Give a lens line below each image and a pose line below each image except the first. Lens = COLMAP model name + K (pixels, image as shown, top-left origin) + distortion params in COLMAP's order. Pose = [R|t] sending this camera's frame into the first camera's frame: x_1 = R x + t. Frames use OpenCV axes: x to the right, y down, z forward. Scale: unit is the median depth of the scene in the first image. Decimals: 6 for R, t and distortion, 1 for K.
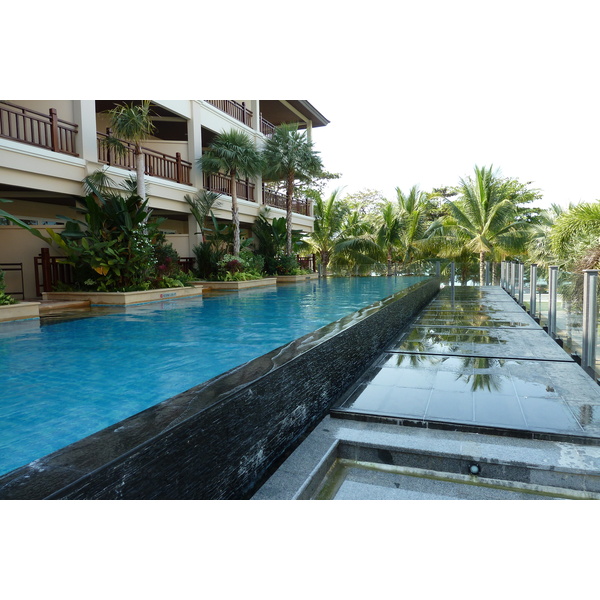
lens RADIAL K [[441.8, 0, 298.7], [0, 441.8, 296.2], [0, 0, 1]] dist [-0.020012, -0.006768]
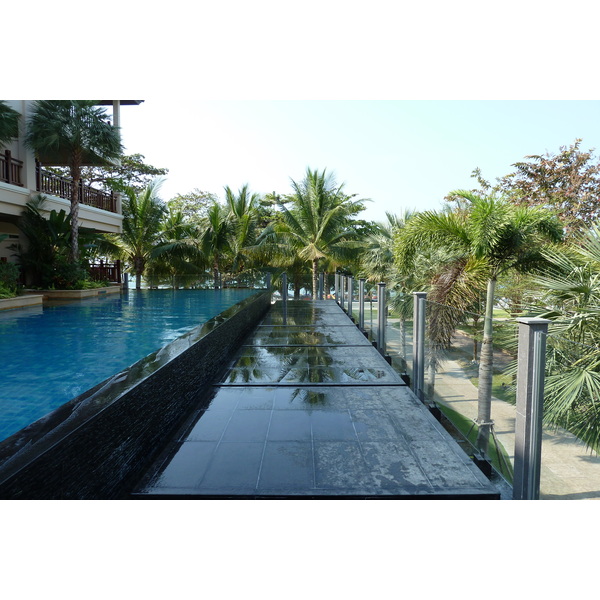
lens RADIAL K [[441.8, 0, 299.8], [0, 441.8, 300.4], [0, 0, 1]] dist [-0.020012, -0.006768]
pose [[0.934304, -0.007277, 0.356402, 0.049212], [0.008309, 0.999965, -0.001364, -0.017006], [-0.356380, 0.004236, 0.934332, 0.128475]]
